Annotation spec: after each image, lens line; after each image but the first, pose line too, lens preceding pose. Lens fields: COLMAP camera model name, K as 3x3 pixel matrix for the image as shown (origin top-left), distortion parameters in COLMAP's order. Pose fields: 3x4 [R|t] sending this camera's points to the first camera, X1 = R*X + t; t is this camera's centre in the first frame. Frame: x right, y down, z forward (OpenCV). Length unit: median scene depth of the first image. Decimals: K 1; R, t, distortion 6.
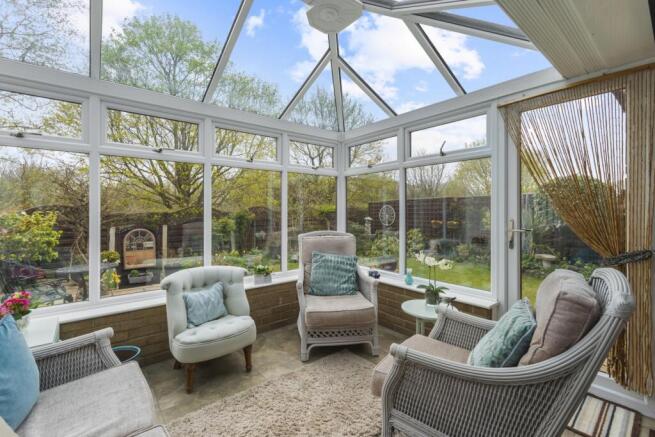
lens RADIAL K [[289.8, 0, 325.4], [0, 289.8, 213.0], [0, 0, 1]] dist [-0.004342, -0.000408]
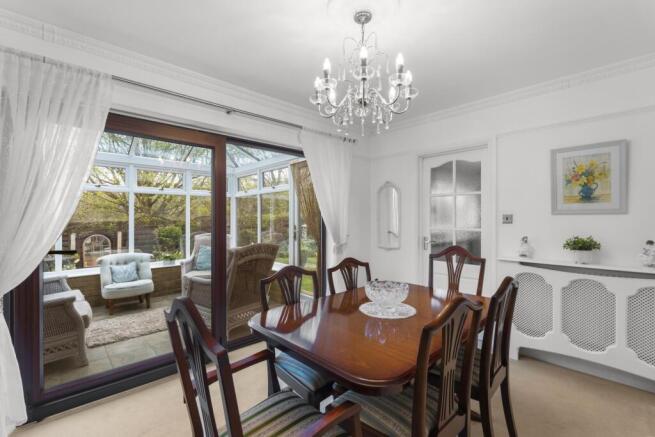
lens RADIAL K [[289.8, 0, 330.4], [0, 289.8, 220.7], [0, 0, 1]] dist [-0.004342, -0.000408]
pose [[0.996211, -0.003037, 0.086915, 0.681487], [0.002944, 0.999995, 0.001196, -0.008788], [-0.086918, -0.000935, 0.996215, -0.872157]]
